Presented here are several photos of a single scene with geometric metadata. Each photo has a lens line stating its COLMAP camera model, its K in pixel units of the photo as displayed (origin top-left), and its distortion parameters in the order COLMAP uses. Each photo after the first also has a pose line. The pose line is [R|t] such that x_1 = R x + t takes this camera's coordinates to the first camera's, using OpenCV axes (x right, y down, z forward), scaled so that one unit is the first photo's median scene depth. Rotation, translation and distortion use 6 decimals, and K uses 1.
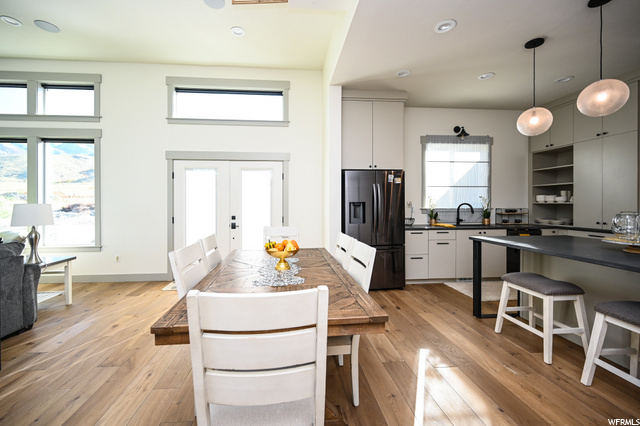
lens RADIAL K [[266.7, 0, 306.1], [0, 266.7, 205.3], [0, 0, 1]] dist [-0.001395, 0.000302]
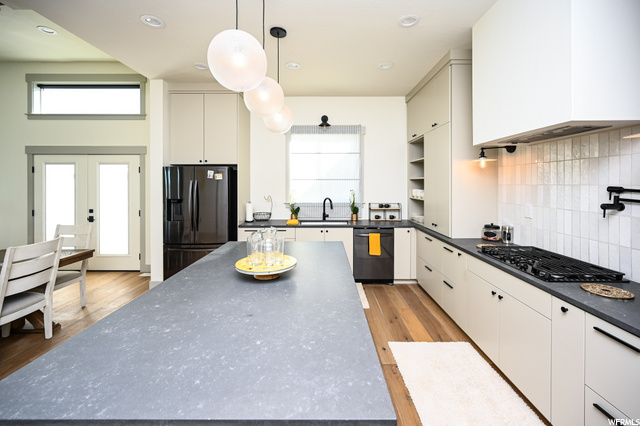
lens RADIAL K [[266.7, 0, 319.1], [0, 266.7, 187.1], [0, 0, 1]] dist [-0.001395, 0.000302]
pose [[0.996821, 0.003324, -0.079604, 0.667400], [-0.003236, 0.999994, 0.001236, -0.047998], [0.079608, -0.000974, 0.996826, 0.062617]]
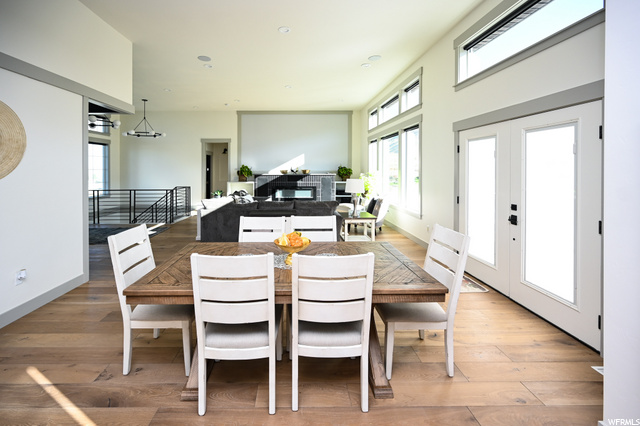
lens RADIAL K [[266.7, 0, 295.9], [0, 266.7, 172.4], [0, 0, 1]] dist [-0.001395, 0.000302]
pose [[-0.082379, 0.015746, -0.996477, 0.411955], [0.002533, 0.999875, 0.015590, -0.049440], [0.996598, -0.001240, -0.082408, 0.525998]]
